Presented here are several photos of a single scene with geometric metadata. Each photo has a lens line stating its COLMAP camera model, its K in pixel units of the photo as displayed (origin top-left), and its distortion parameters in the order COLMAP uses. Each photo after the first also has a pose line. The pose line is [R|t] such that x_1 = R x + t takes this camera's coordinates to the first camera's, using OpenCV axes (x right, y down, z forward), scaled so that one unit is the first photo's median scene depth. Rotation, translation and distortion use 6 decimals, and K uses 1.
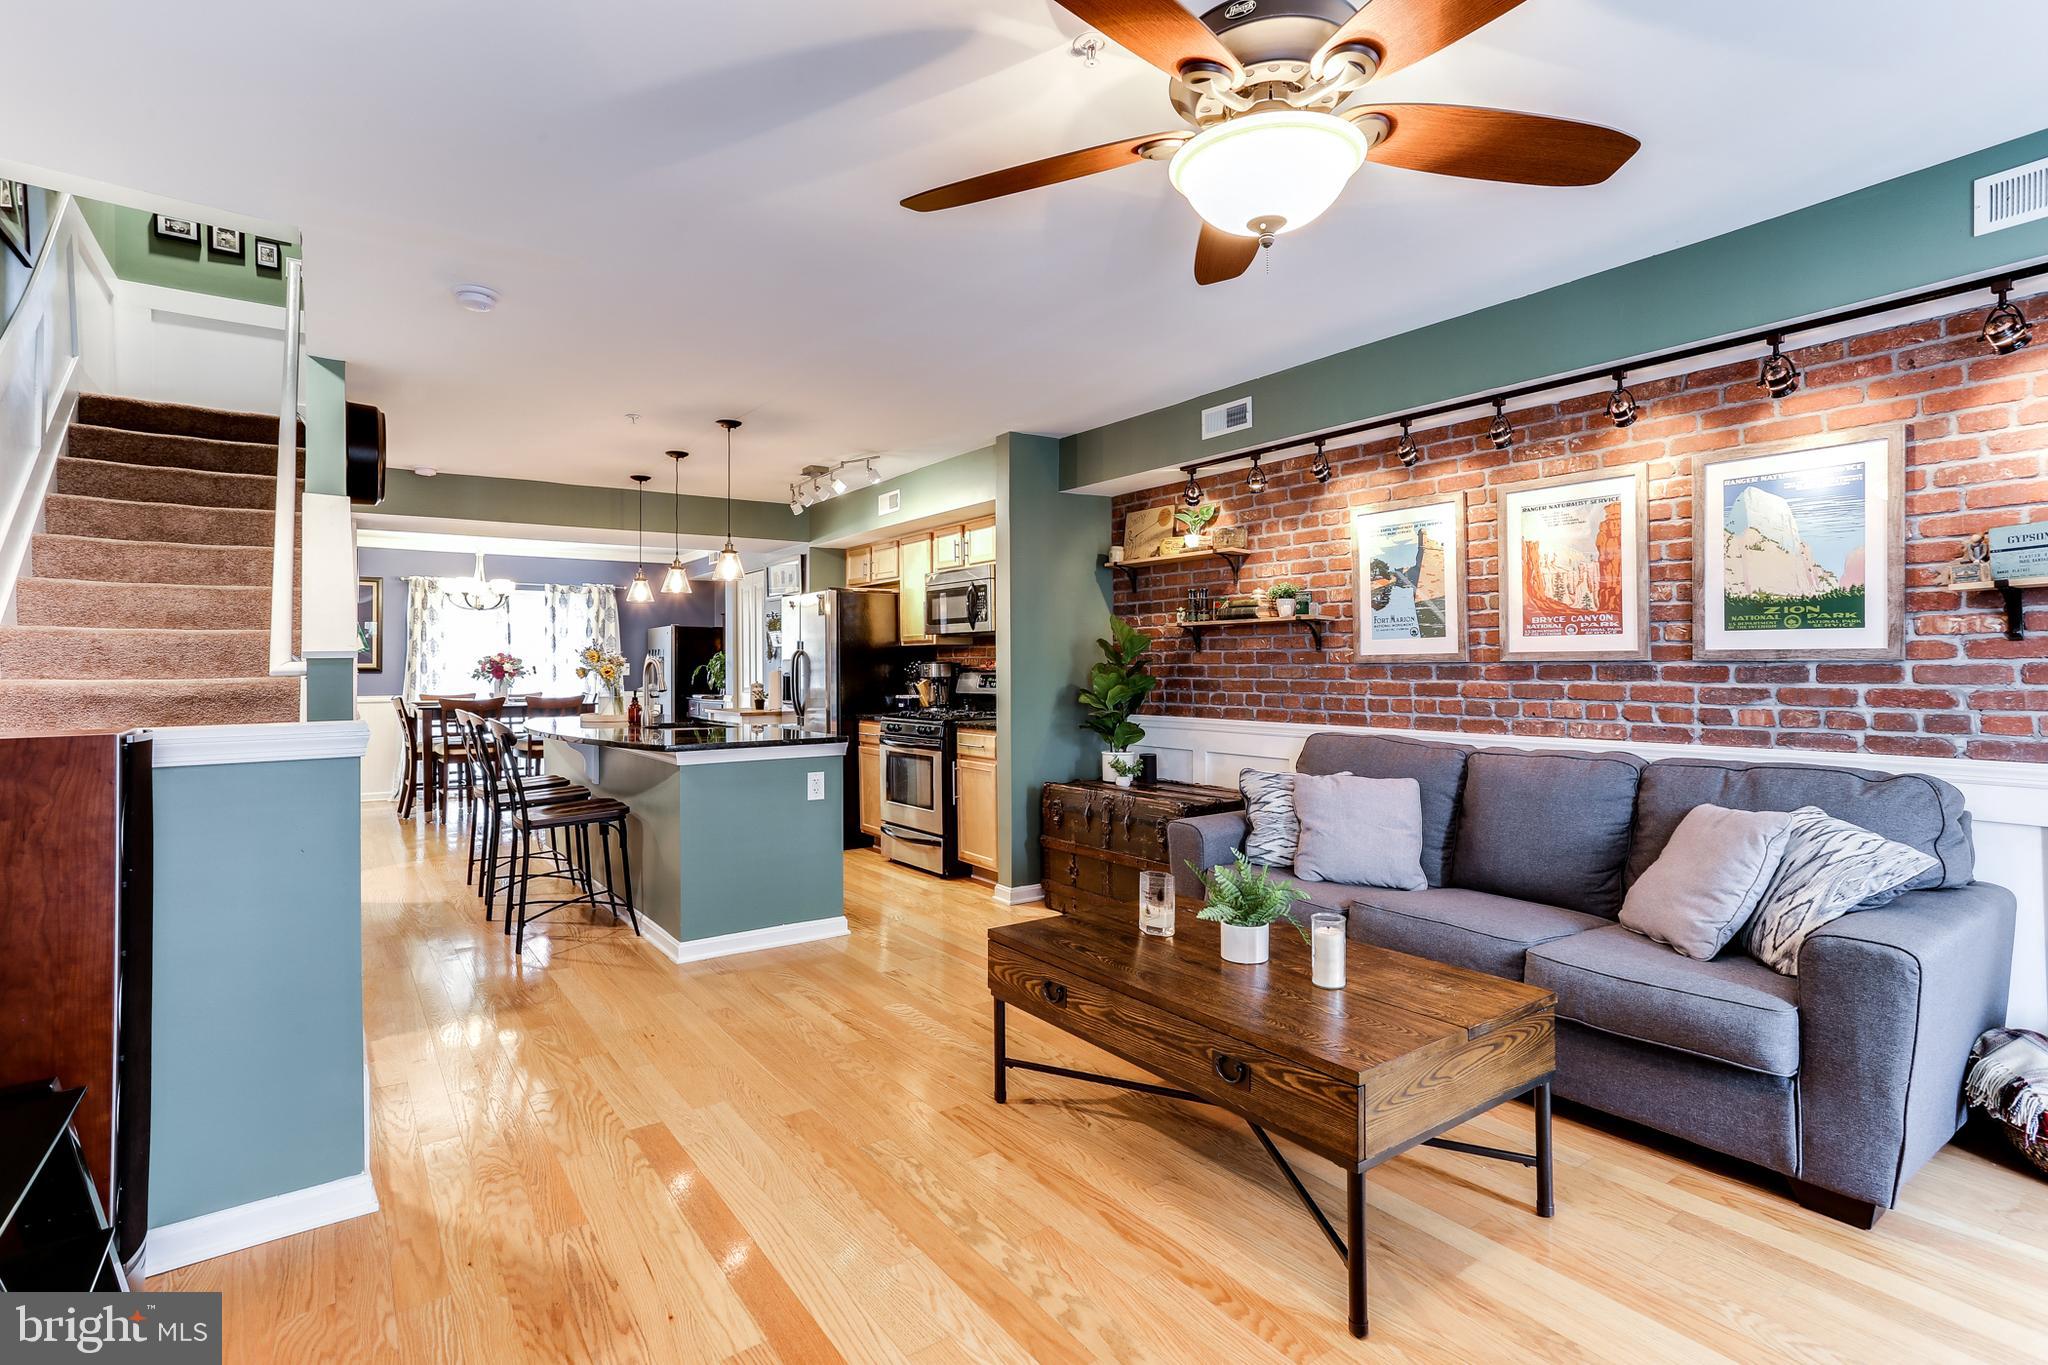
lens RADIAL K [[1002.4, 0, 1011.0], [0, 1002.4, 653.9], [0, 0, 1]] dist [-0.032152, 0.018065]
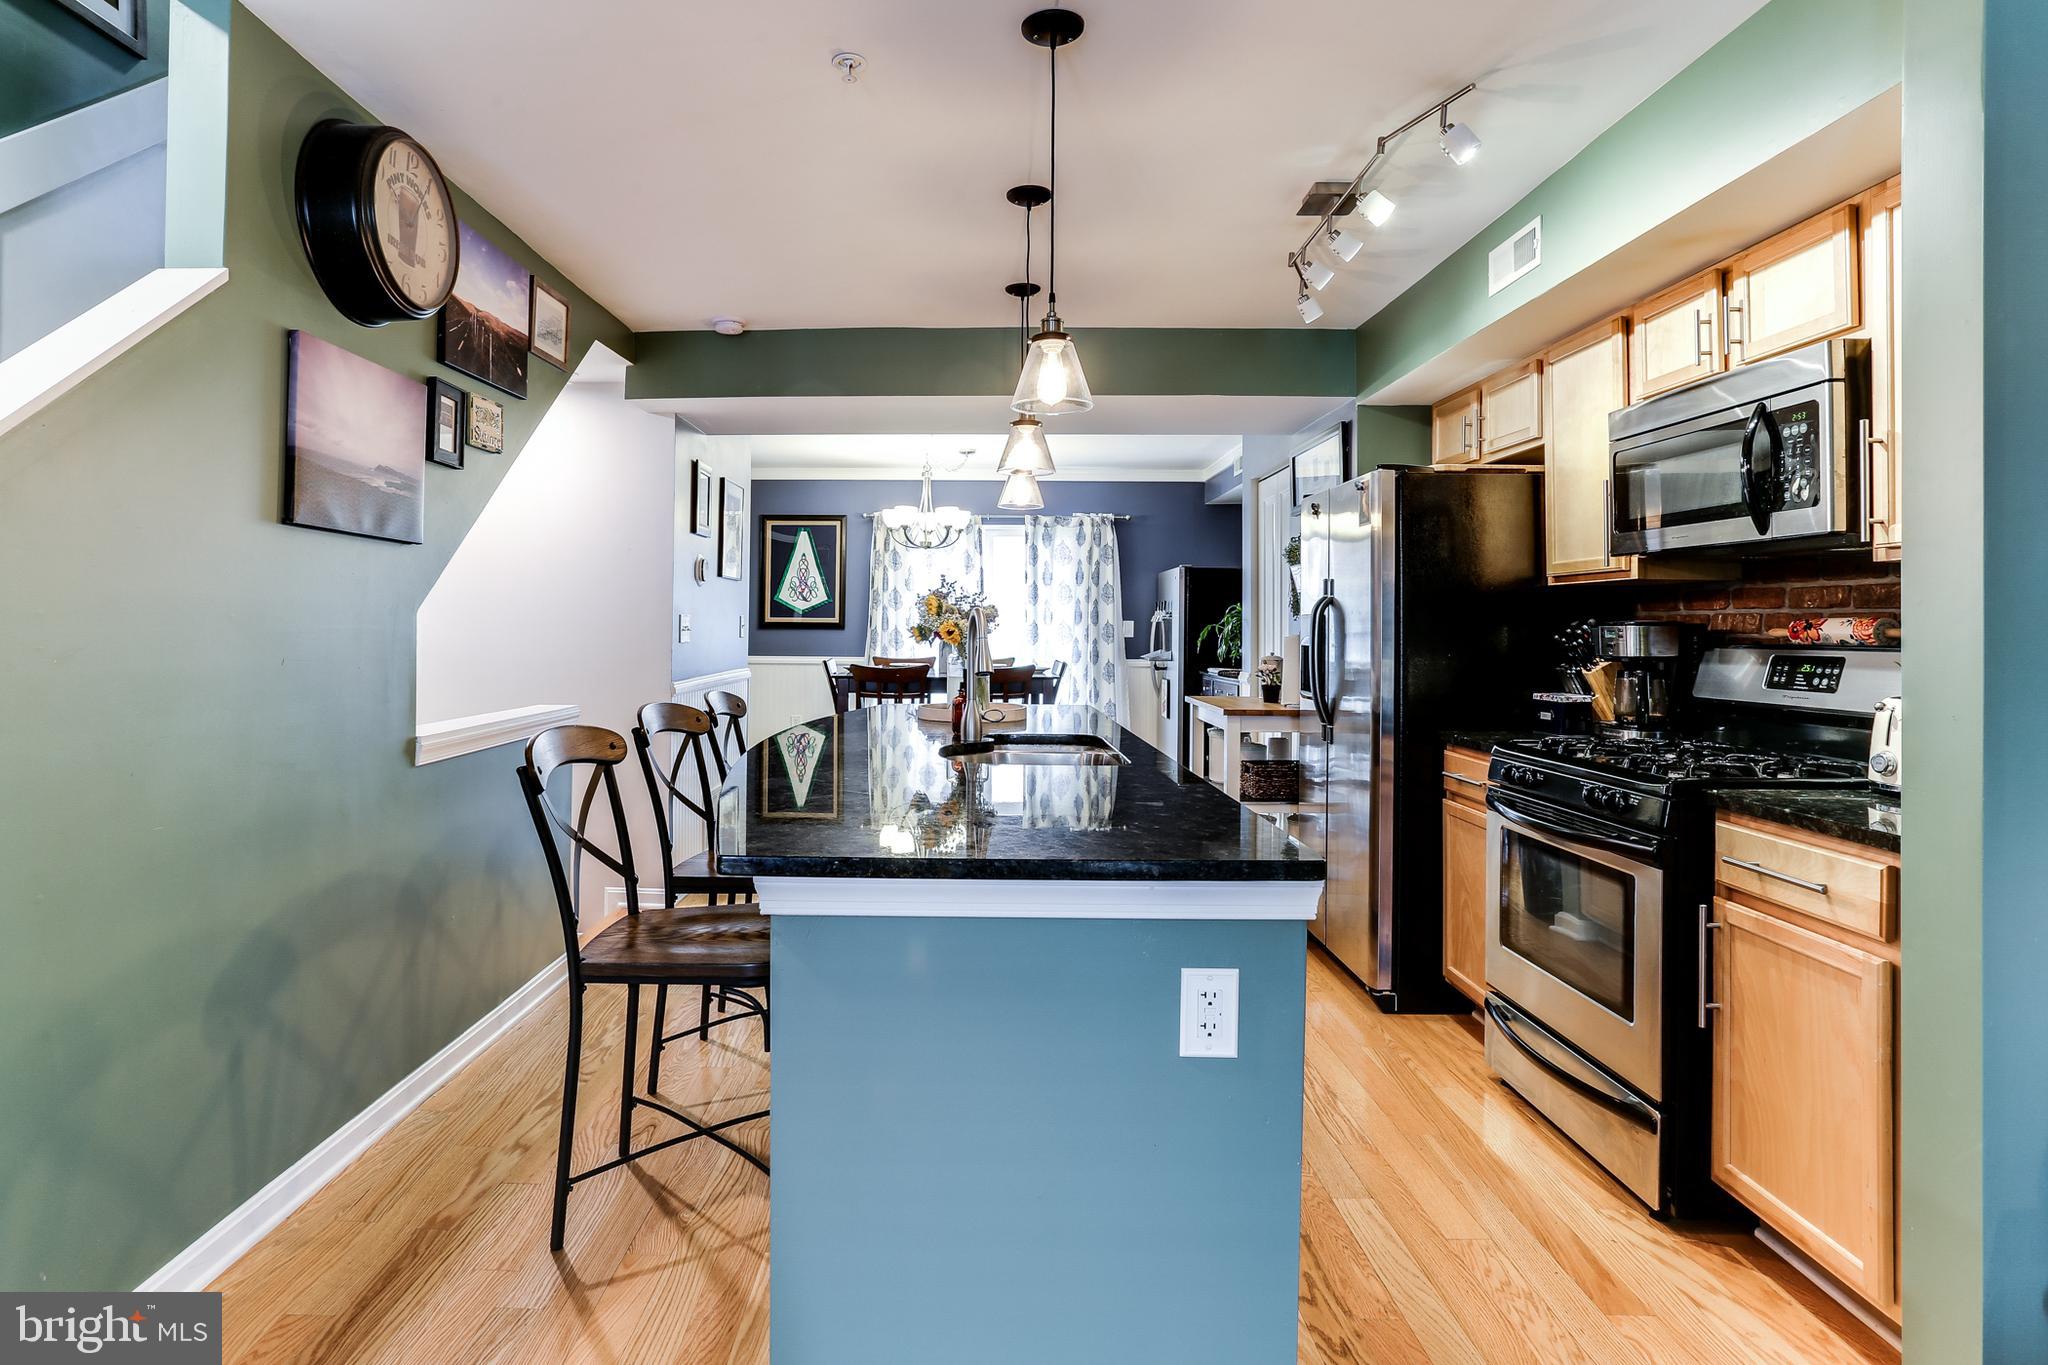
lens RADIAL K [[1043.3, 0, 951.3], [0, 1043.3, 616.4], [0, 0, 1]] dist [-0.019108, 0.001415]
pose [[0.799968, 0.007330, -0.599998, -0.060449], [-0.005747, 0.999973, 0.004554, 0.007955], [0.600015, -0.000195, 0.799988, 0.644623]]
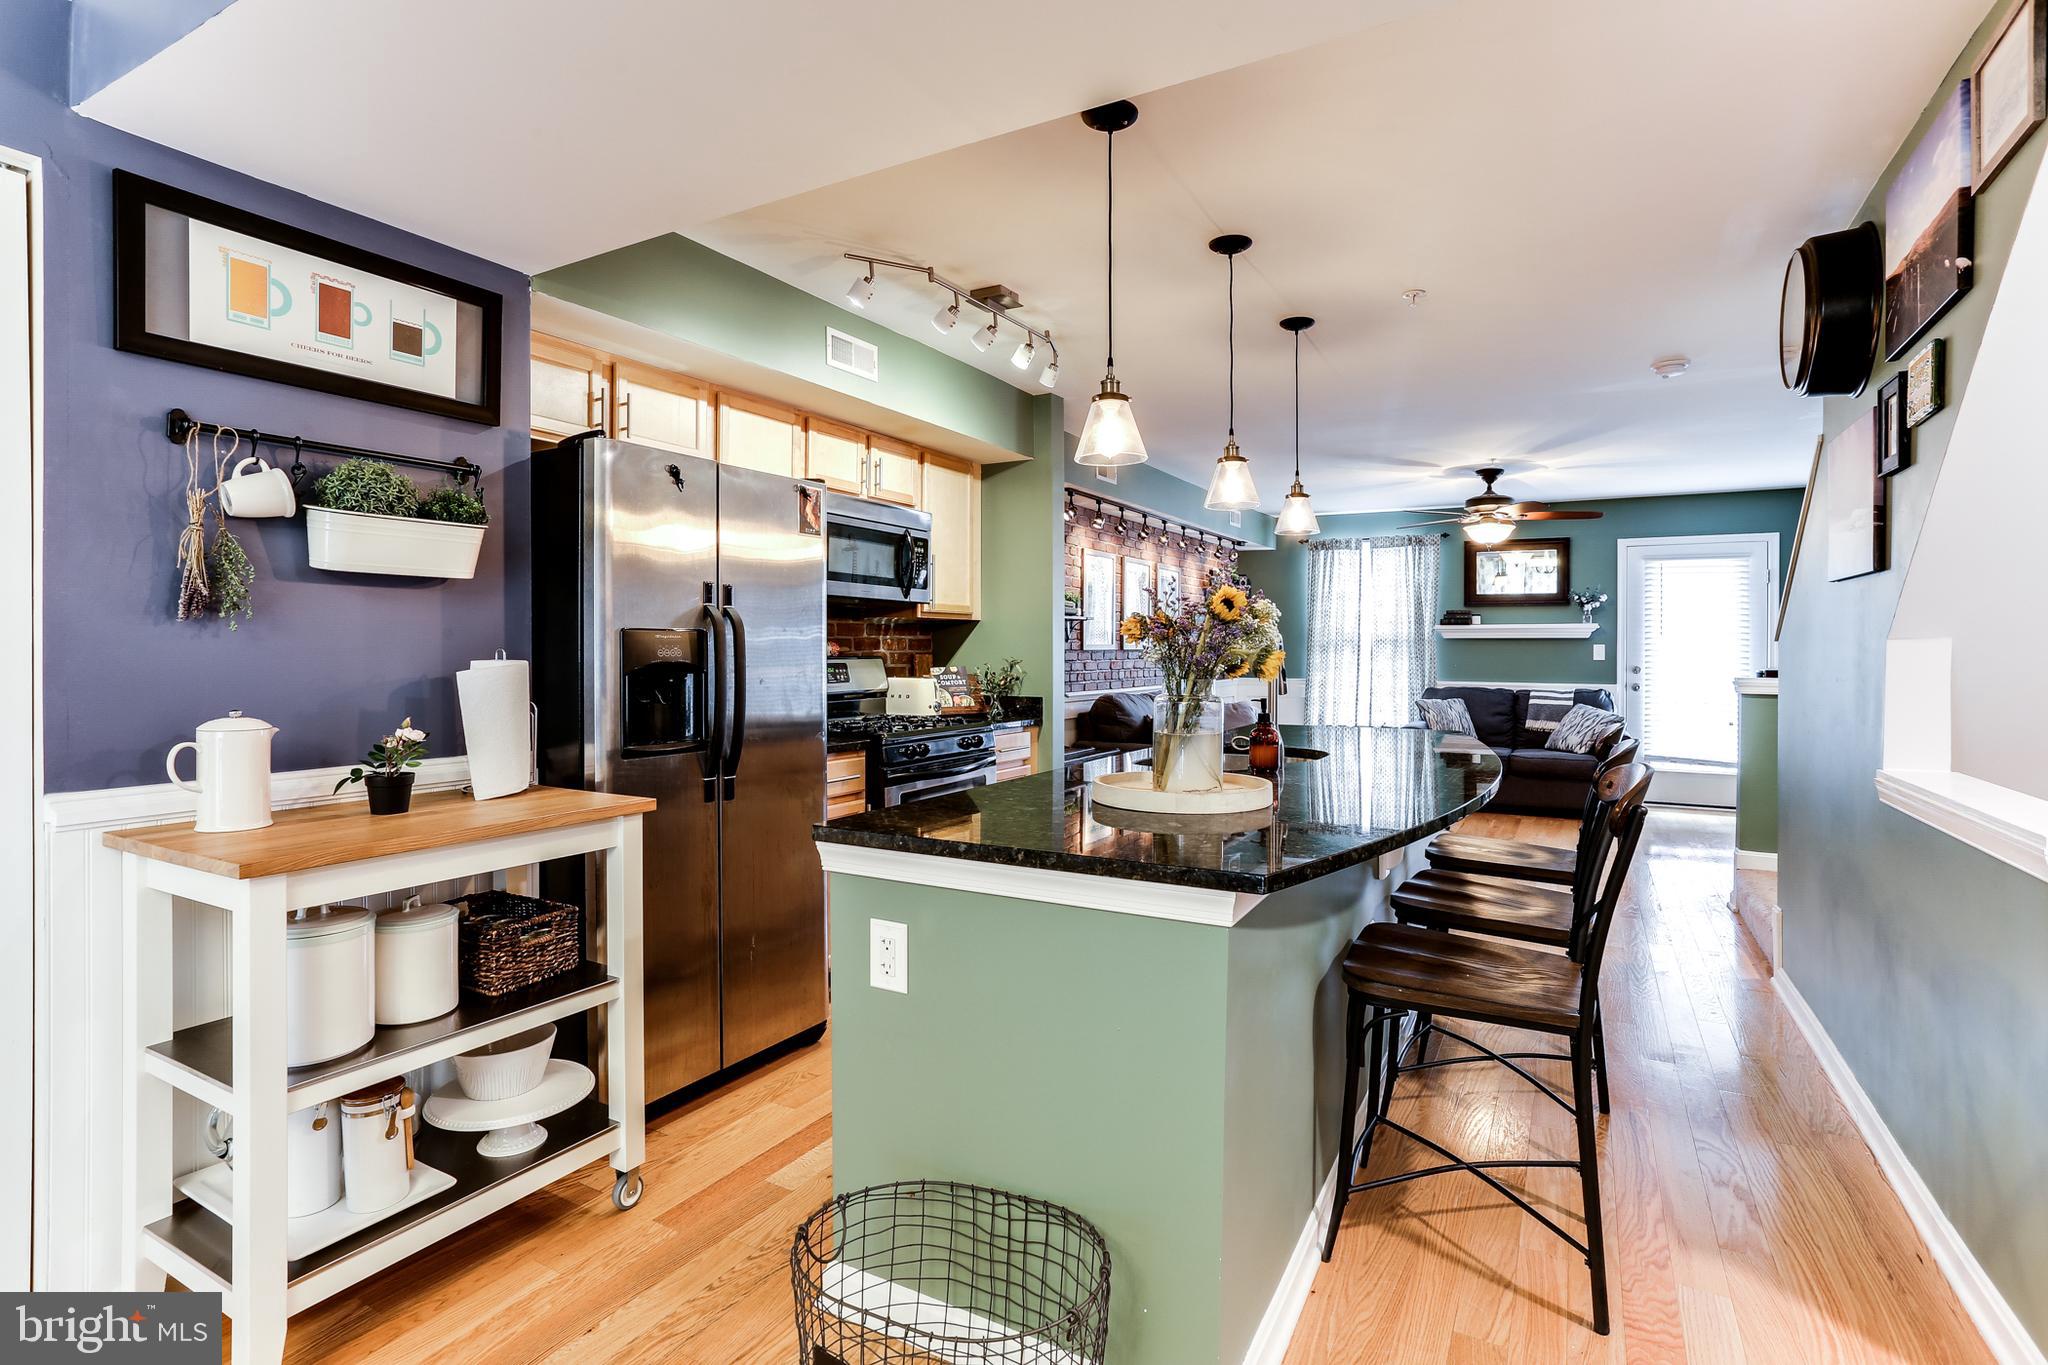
lens RADIAL K [[1002.4, 0, 1037.6], [0, 1002.4, 651.3], [0, 0, 1]] dist [-0.032152, 0.018065]
pose [[-0.440724, 0.002550, 0.897639, -0.887650], [-0.010853, 0.999908, -0.008169, 0.022312], [-0.897577, -0.013342, -0.440656, 1.531976]]
